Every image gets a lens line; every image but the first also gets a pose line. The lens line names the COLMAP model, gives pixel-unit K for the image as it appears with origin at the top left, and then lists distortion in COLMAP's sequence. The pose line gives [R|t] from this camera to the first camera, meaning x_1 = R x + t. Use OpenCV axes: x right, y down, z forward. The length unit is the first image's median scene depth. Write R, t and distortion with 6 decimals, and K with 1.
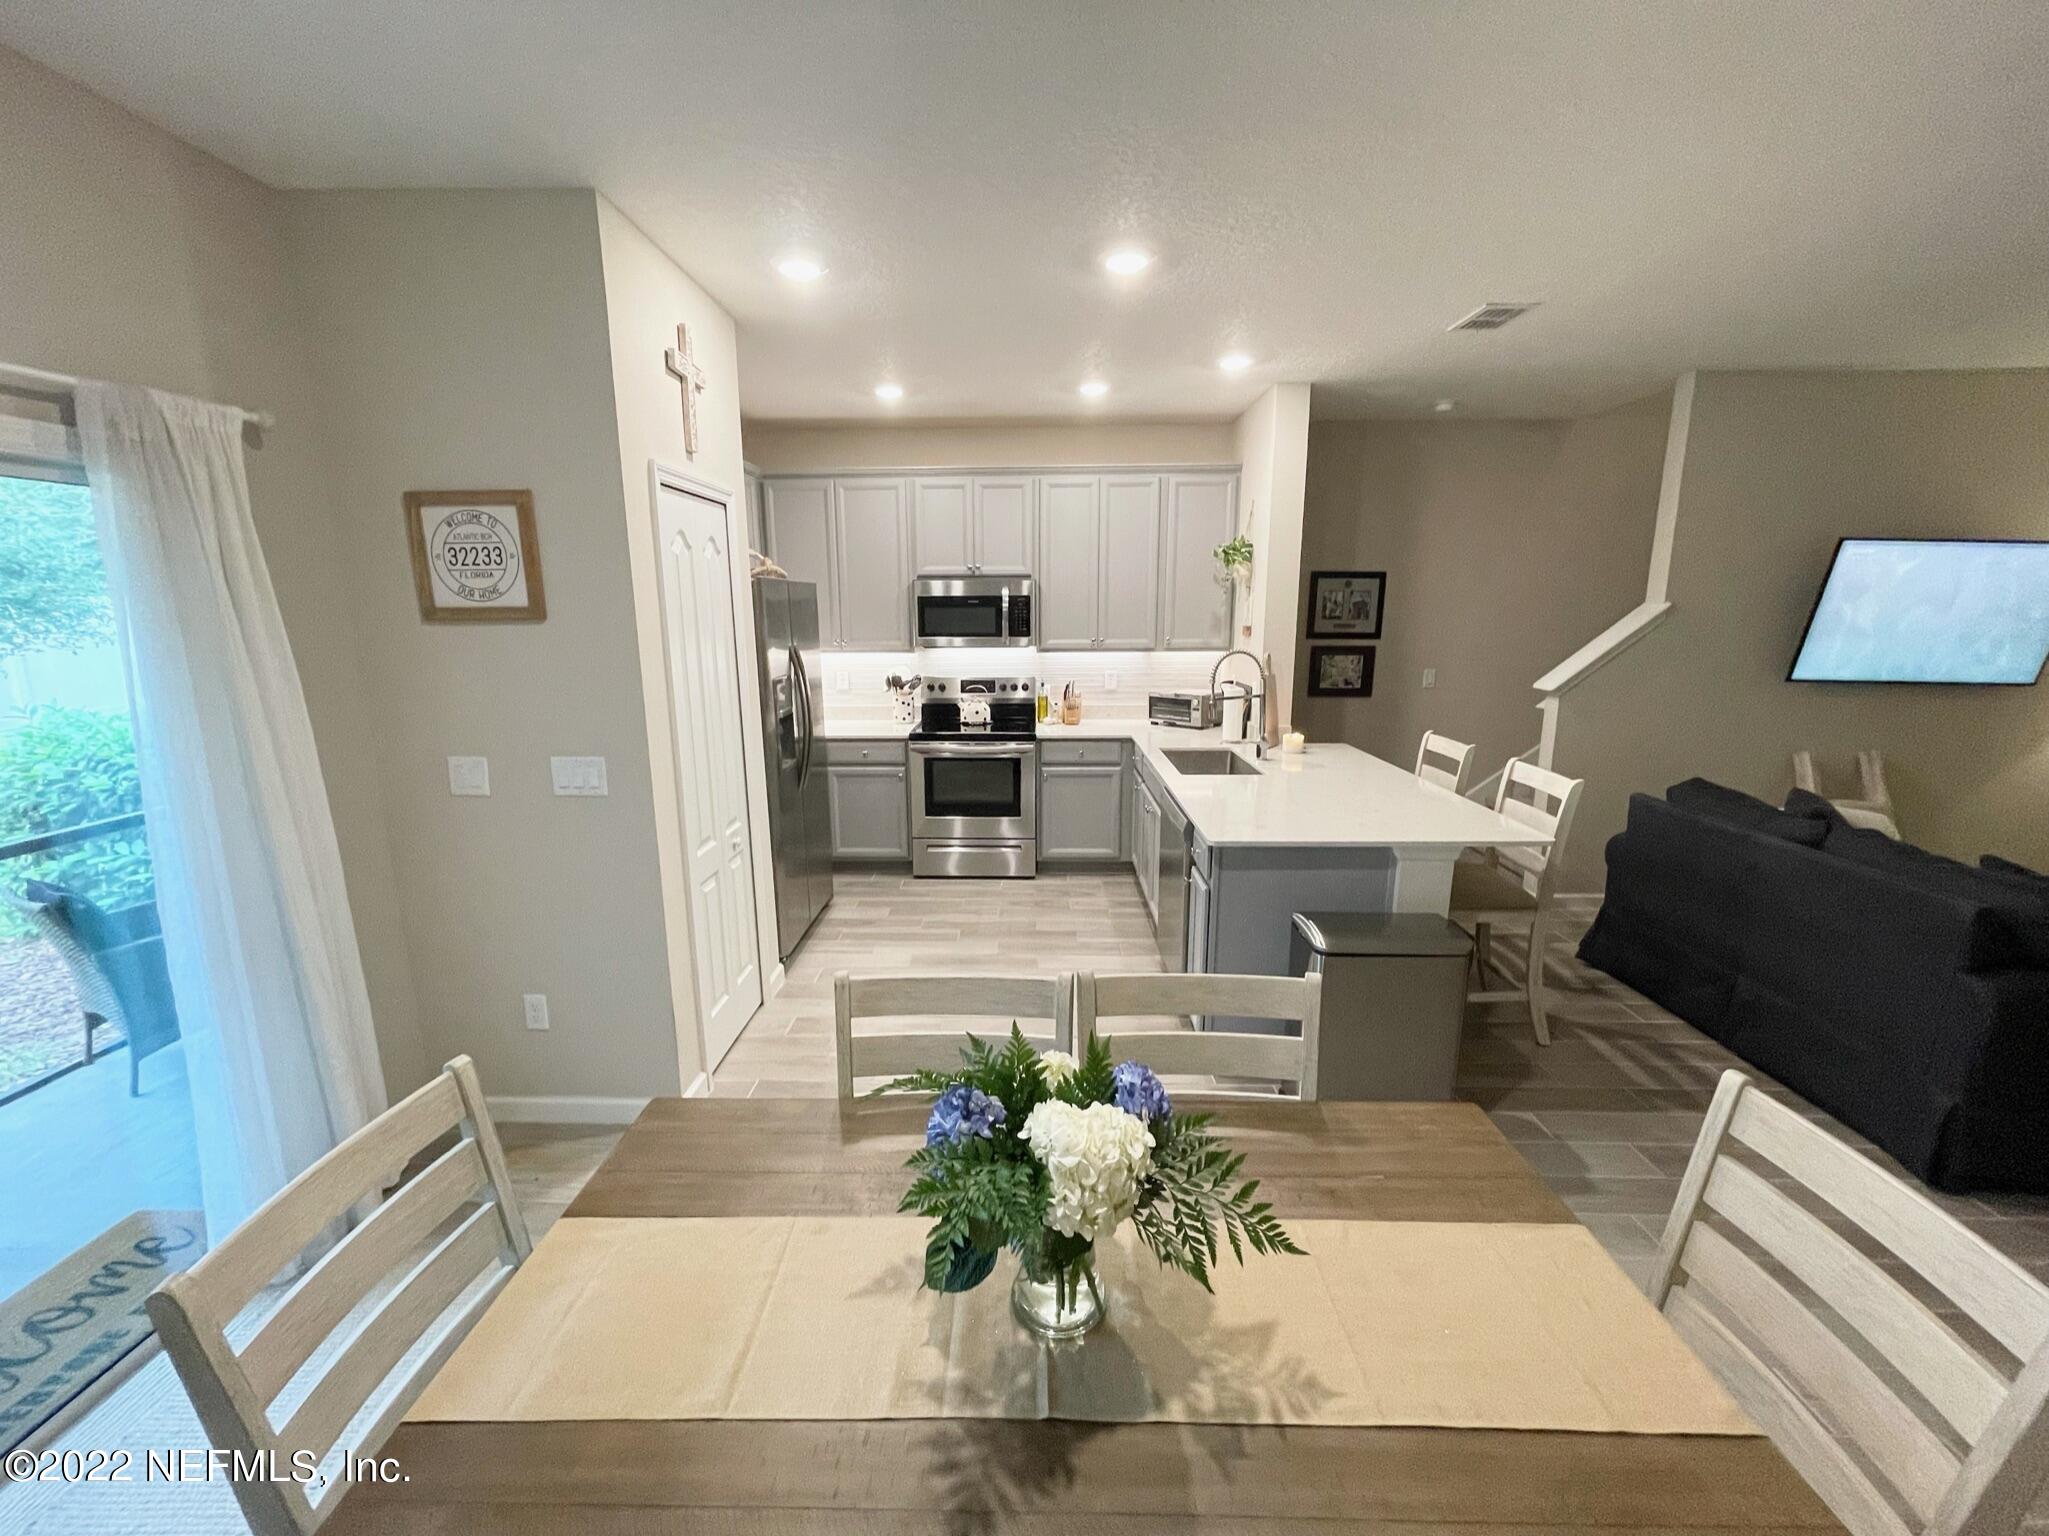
lens RADIAL K [[829.1, 0, 1018.9], [0, 829.1, 768.6], [0, 0, 1]] dist [0.002282, 0.000136]
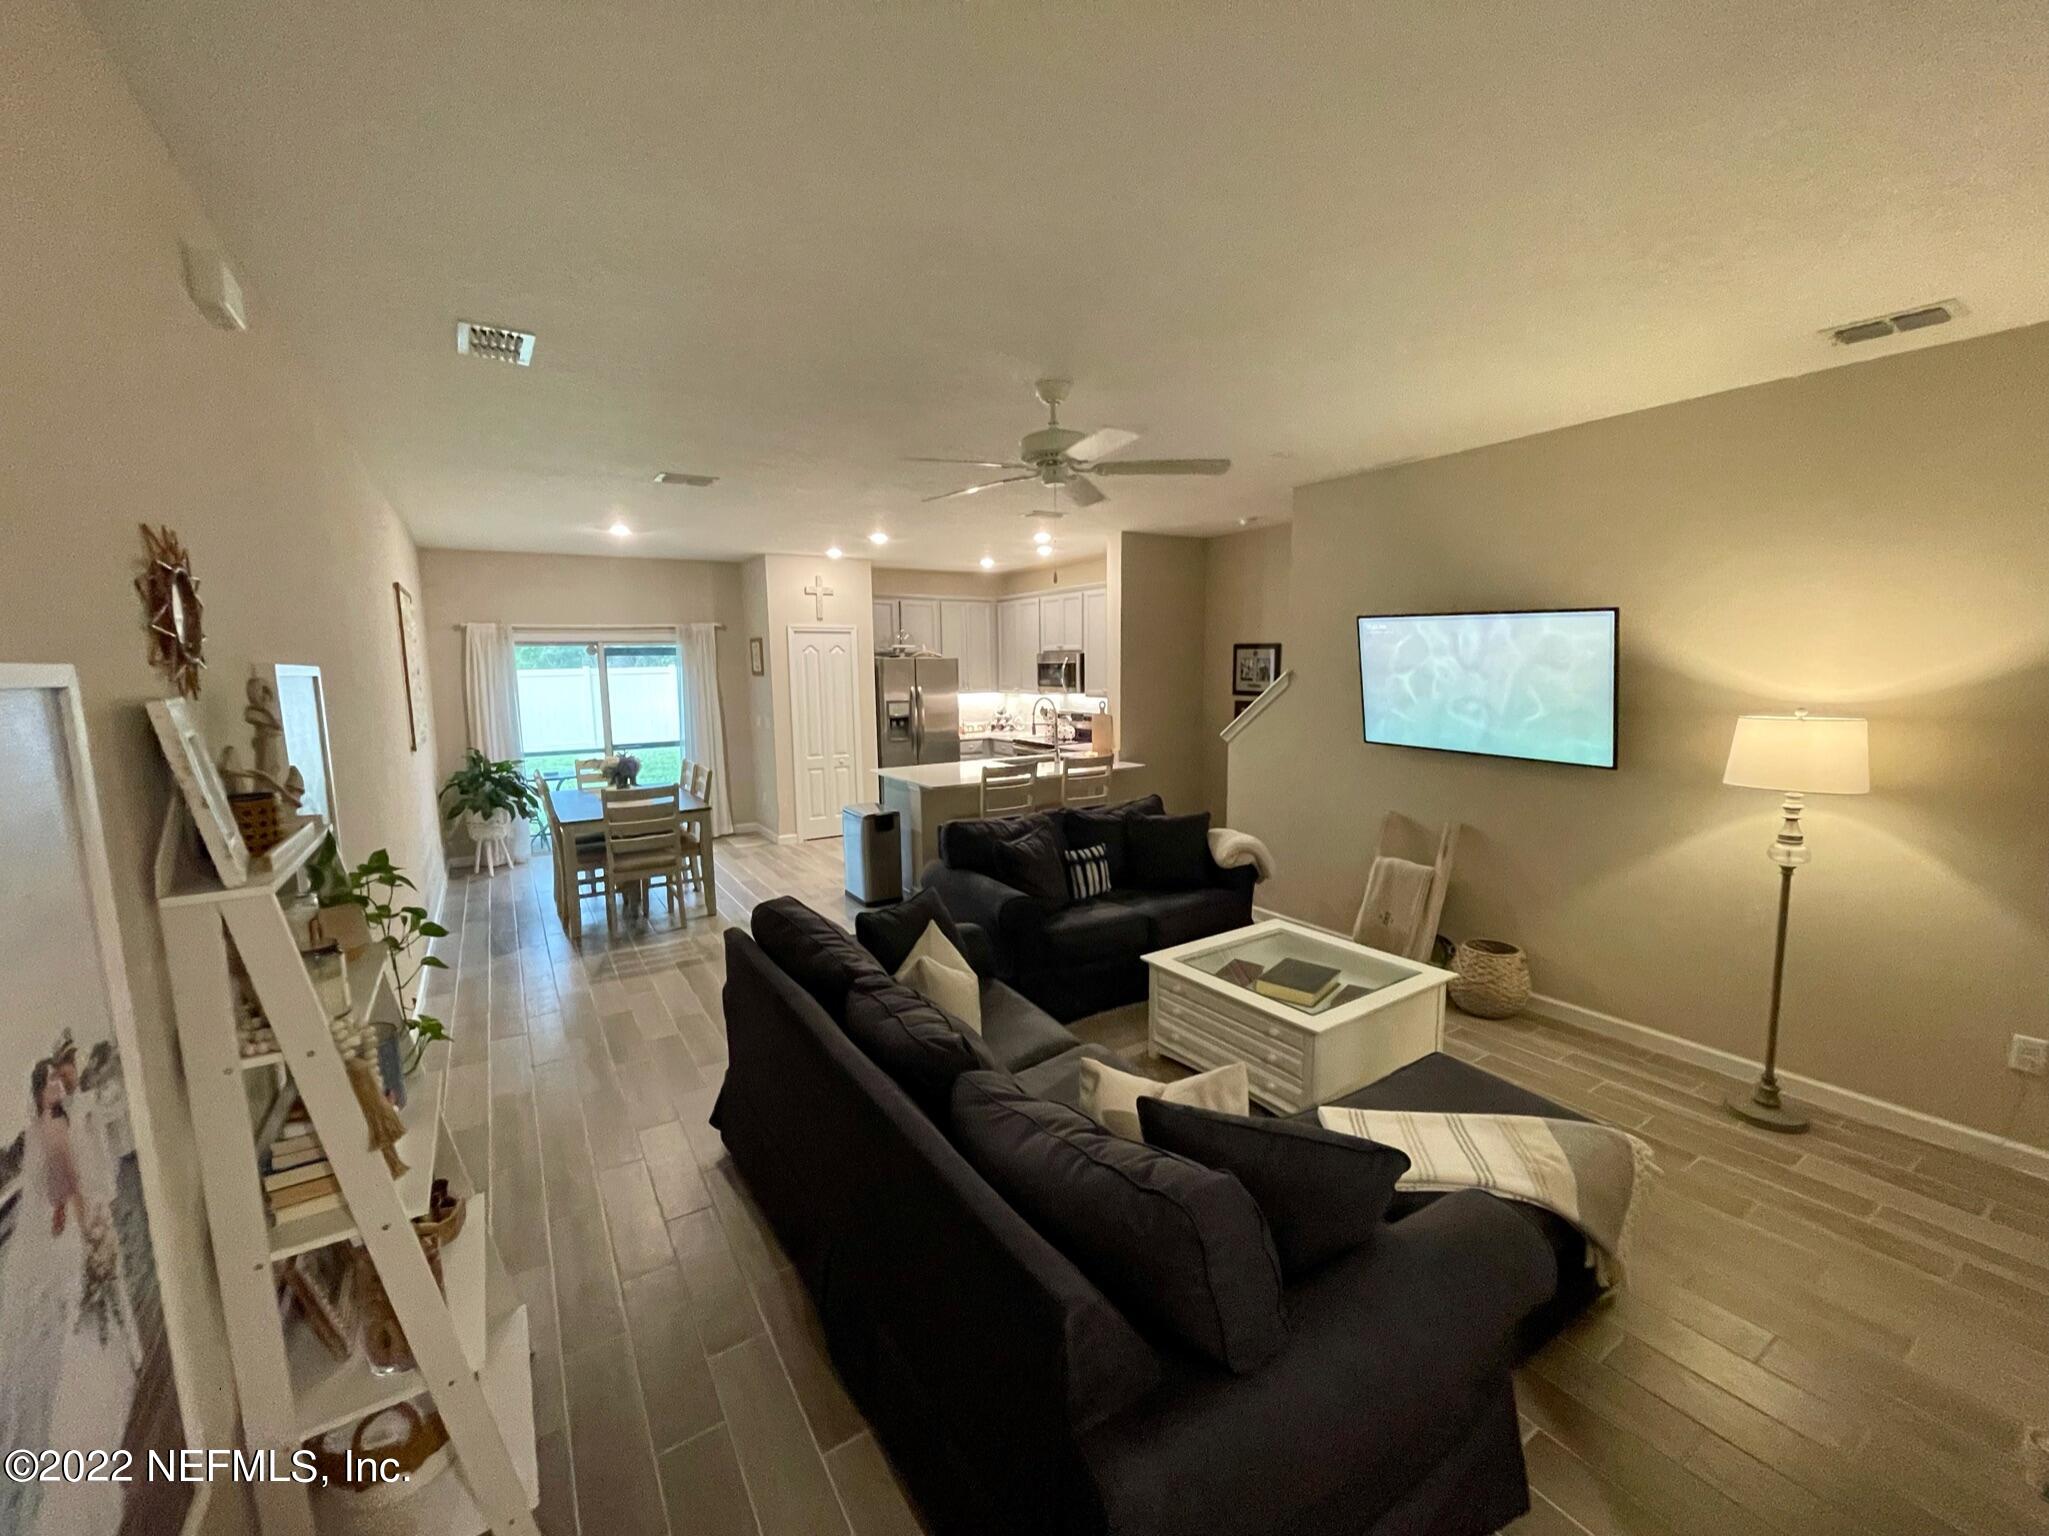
lens RADIAL K [[829.1, 0, 1027.2], [0, 829.1, 766.6], [0, 0, 1]] dist [0.002282, 0.000136]
pose [[0.560158, 0.104623, -0.821753, 1.346465], [-0.153436, 0.987931, 0.021189, -0.025248], [0.814052, 0.114217, 0.569450, 0.008581]]
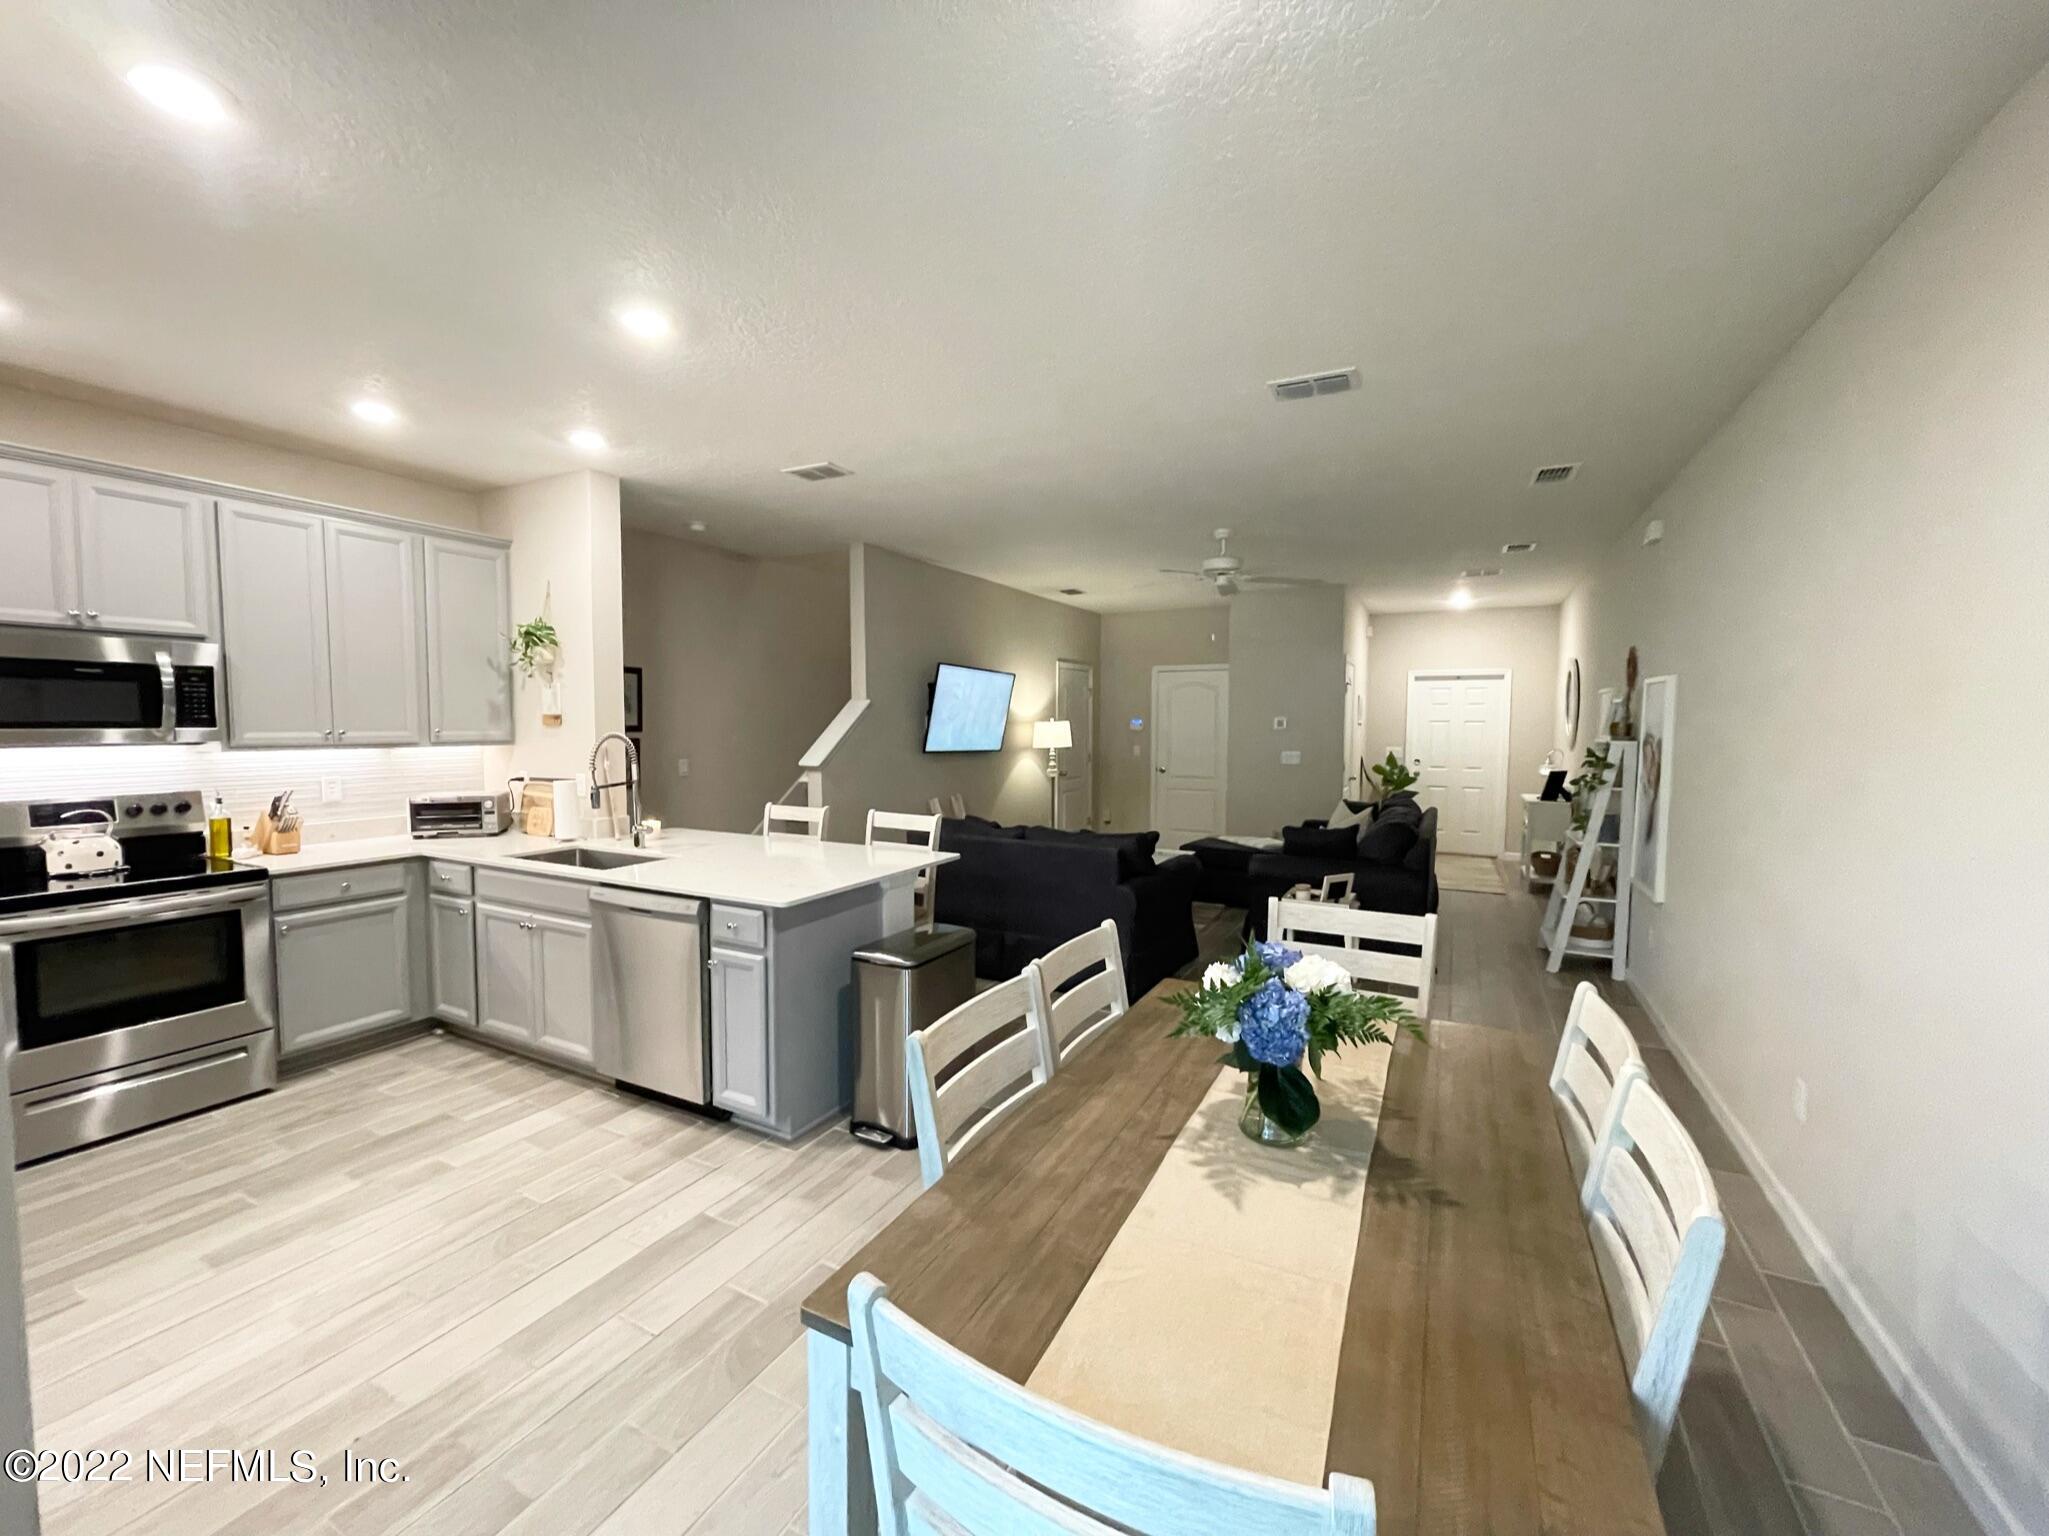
lens RADIAL K [[829.1, 0, 1017.2], [0, 829.1, 770.2], [0, 0, 1]] dist [0.002282, 0.000136]
pose [[0.446912, -0.046346, 0.893376, -0.301546], [0.169558, 0.984943, -0.033725, 0.005358], [-0.878362, 0.166551, 0.448041, 0.147334]]
